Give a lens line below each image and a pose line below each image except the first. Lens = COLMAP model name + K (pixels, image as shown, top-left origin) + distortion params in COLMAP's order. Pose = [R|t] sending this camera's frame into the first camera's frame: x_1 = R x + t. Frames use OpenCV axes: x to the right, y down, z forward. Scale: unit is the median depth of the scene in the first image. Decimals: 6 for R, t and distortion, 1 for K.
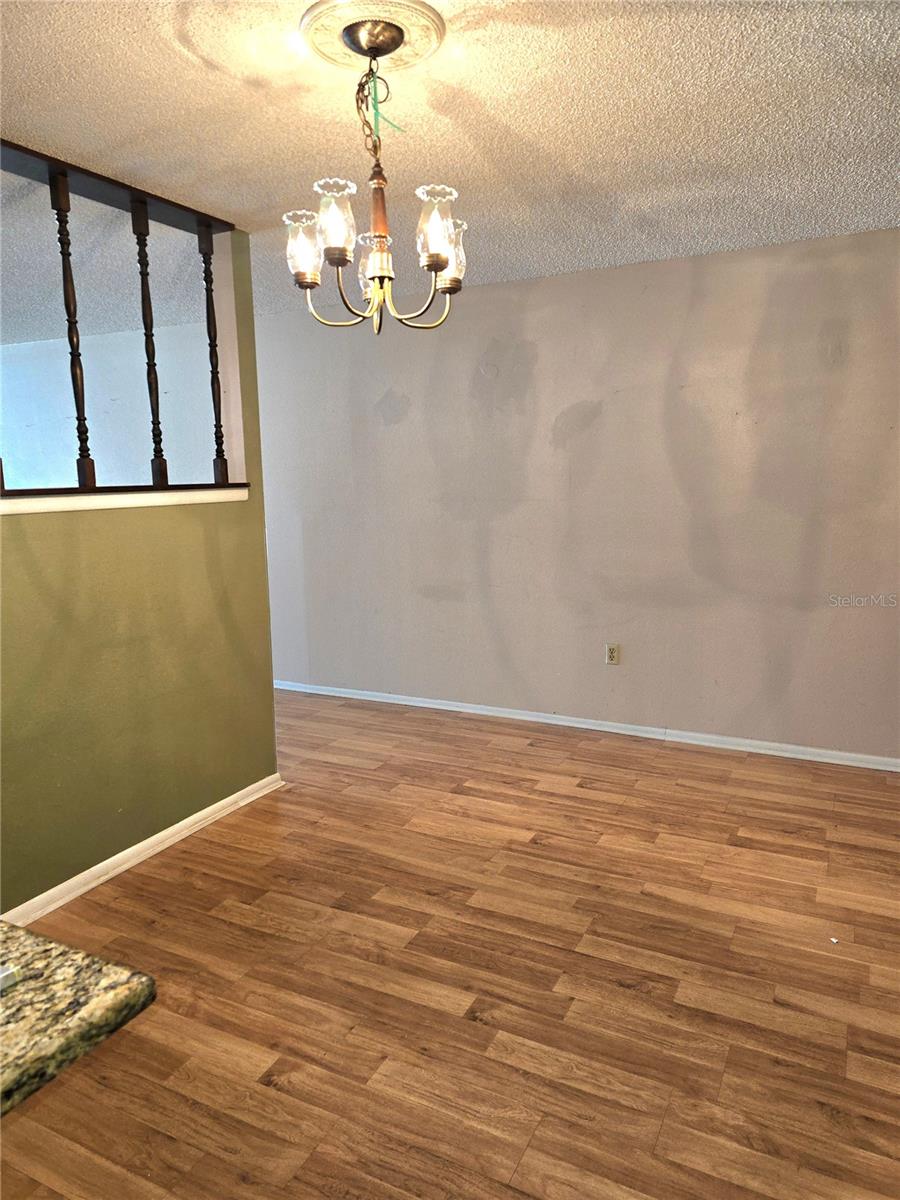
lens RADIAL K [[804.7, 0, 452.6], [0, 804.7, 603.2], [0, 0, 1]] dist [0.060559, -0.050772]
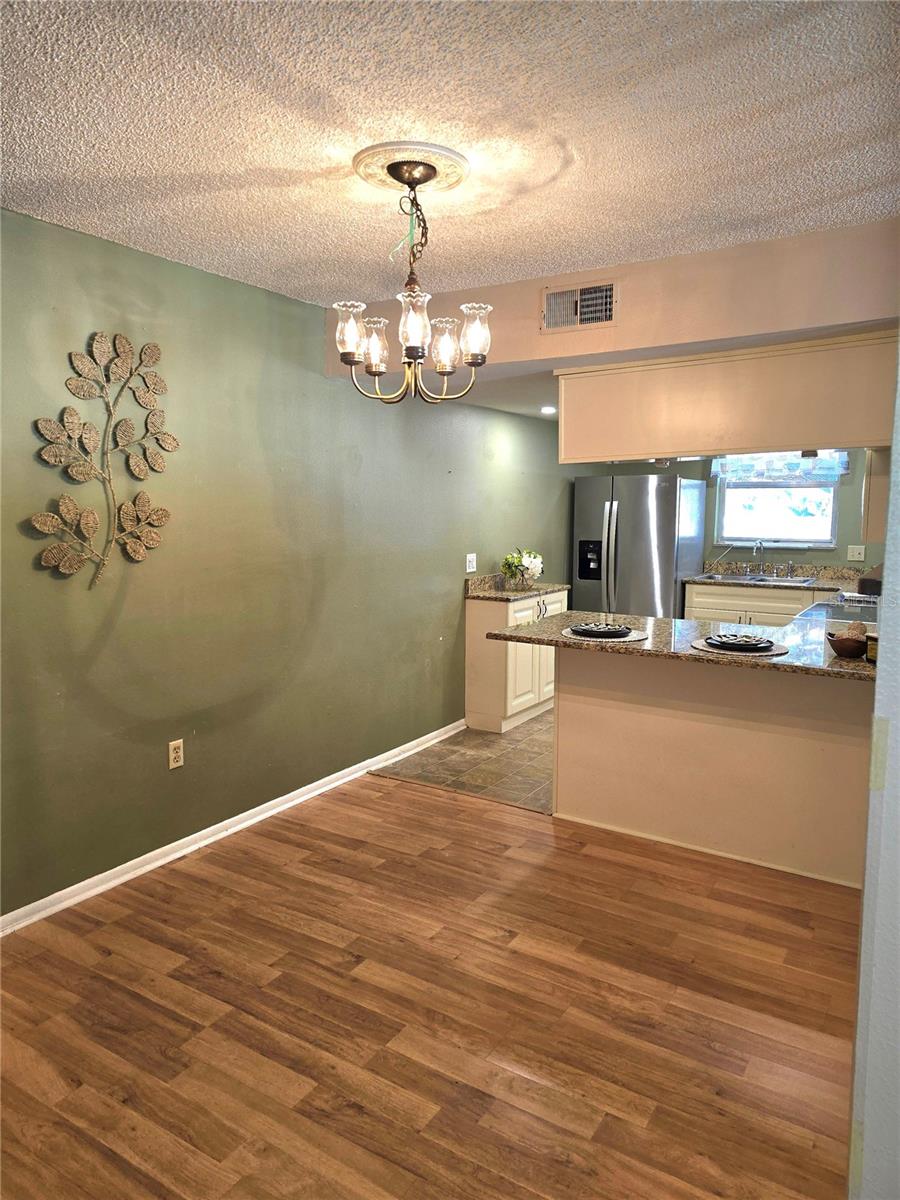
lens RADIAL K [[804.7, 0, 460.0], [0, 804.7, 596.8], [0, 0, 1]] dist [0.060559, -0.050772]
pose [[-0.996872, 0.002683, 0.078988, -0.195275], [0.024292, 0.961445, 0.273924, -0.303256], [-0.075207, 0.274985, -0.958502, 1.737580]]
